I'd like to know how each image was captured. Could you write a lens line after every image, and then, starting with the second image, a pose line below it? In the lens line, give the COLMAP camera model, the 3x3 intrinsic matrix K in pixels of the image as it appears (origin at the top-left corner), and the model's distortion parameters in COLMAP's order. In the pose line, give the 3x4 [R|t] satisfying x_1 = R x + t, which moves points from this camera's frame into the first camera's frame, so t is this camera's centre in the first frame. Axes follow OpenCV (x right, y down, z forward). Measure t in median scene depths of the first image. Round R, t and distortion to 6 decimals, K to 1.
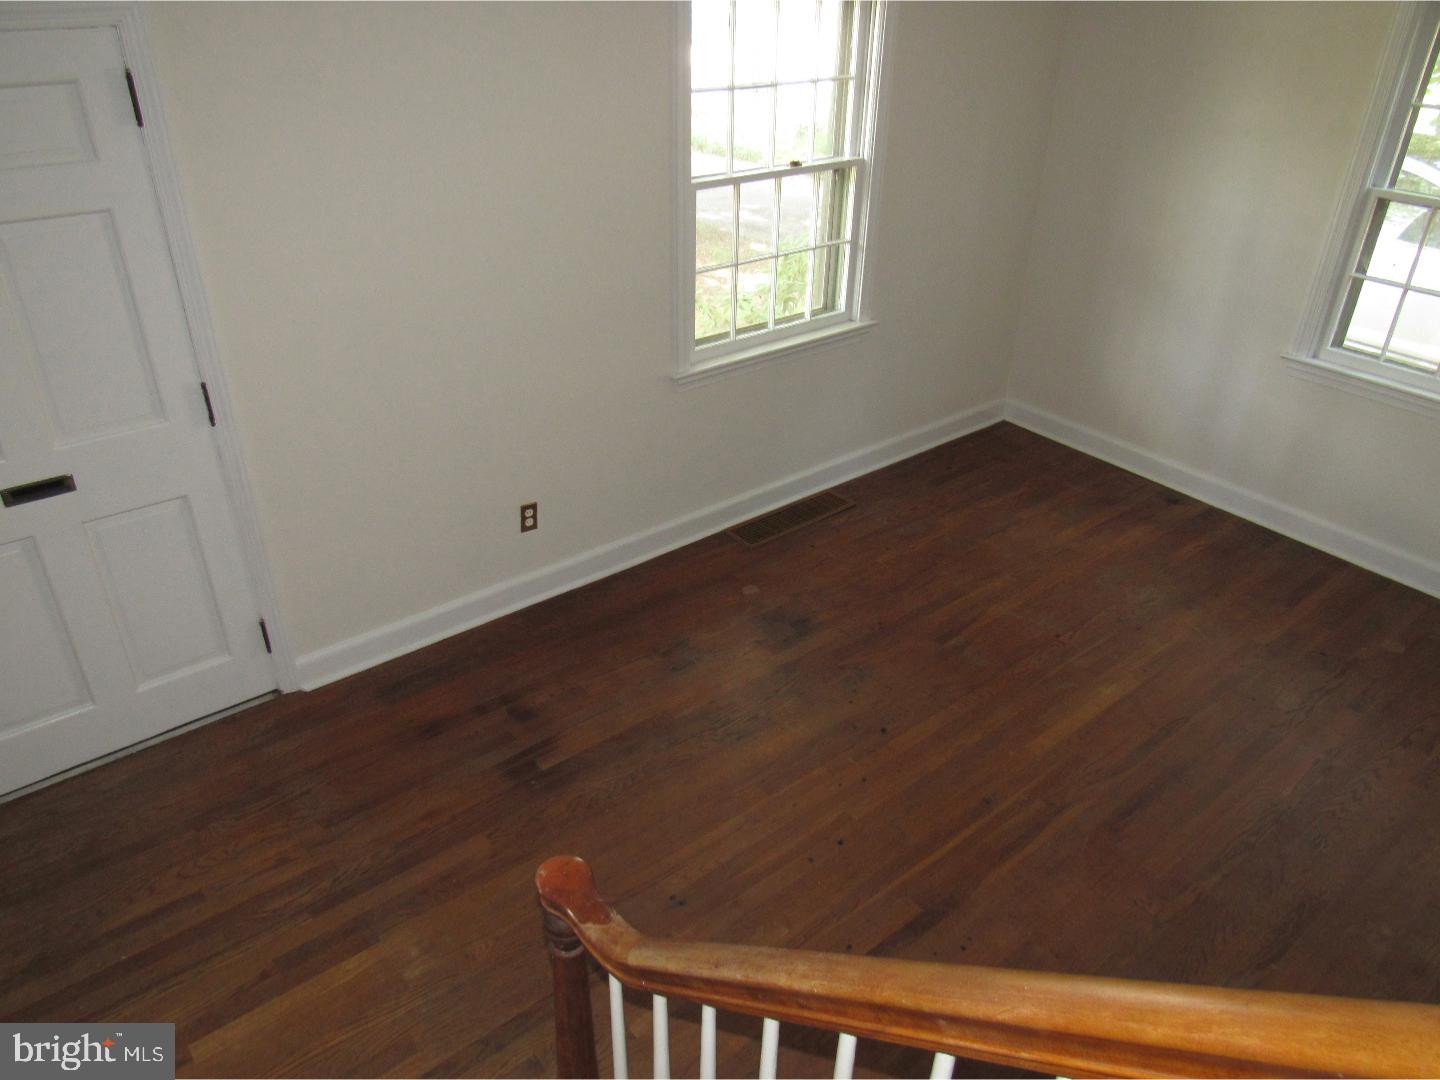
lens RADIAL K [[1016.7, 0, 720.0], [0, 1016.7, 540.0], [0, 0, 1]] dist [-0.002643, -0.003797]
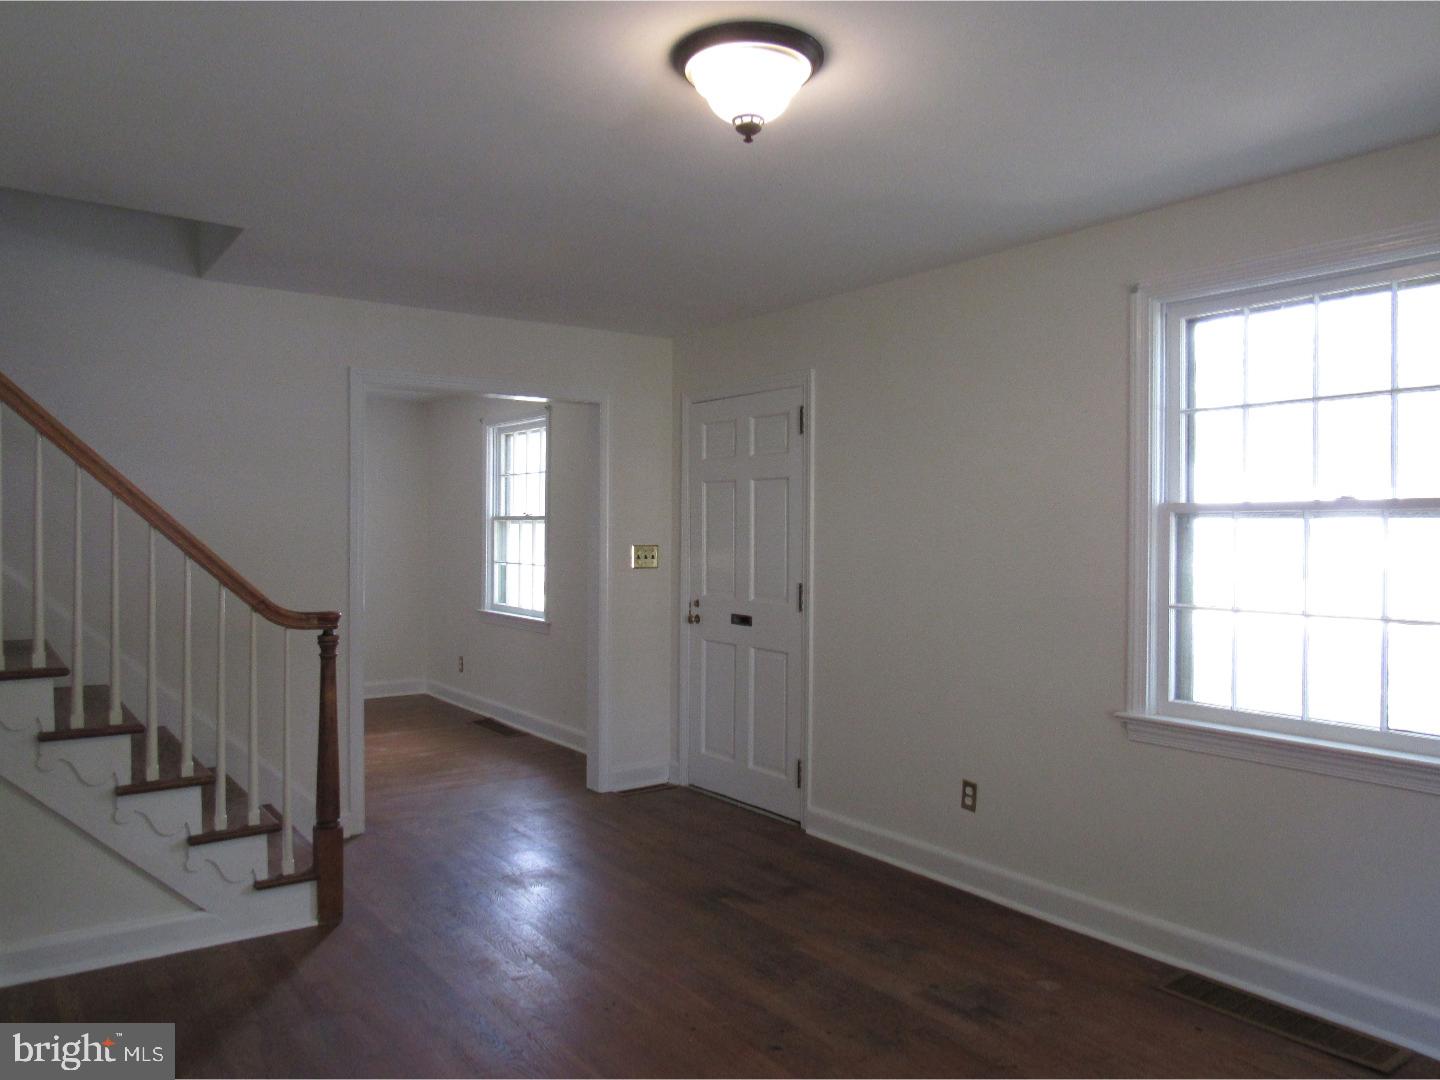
lens RADIAL K [[1016.7, 0, 720.0], [0, 1016.7, 540.0], [0, 0, 1]] dist [-0.002643, -0.003797]
pose [[-0.026845, 0.001491, -0.999638, 0.855001], [-0.513822, 0.857764, 0.015078, -0.131307], [0.857477, 0.514041, -0.022261, 0.673889]]
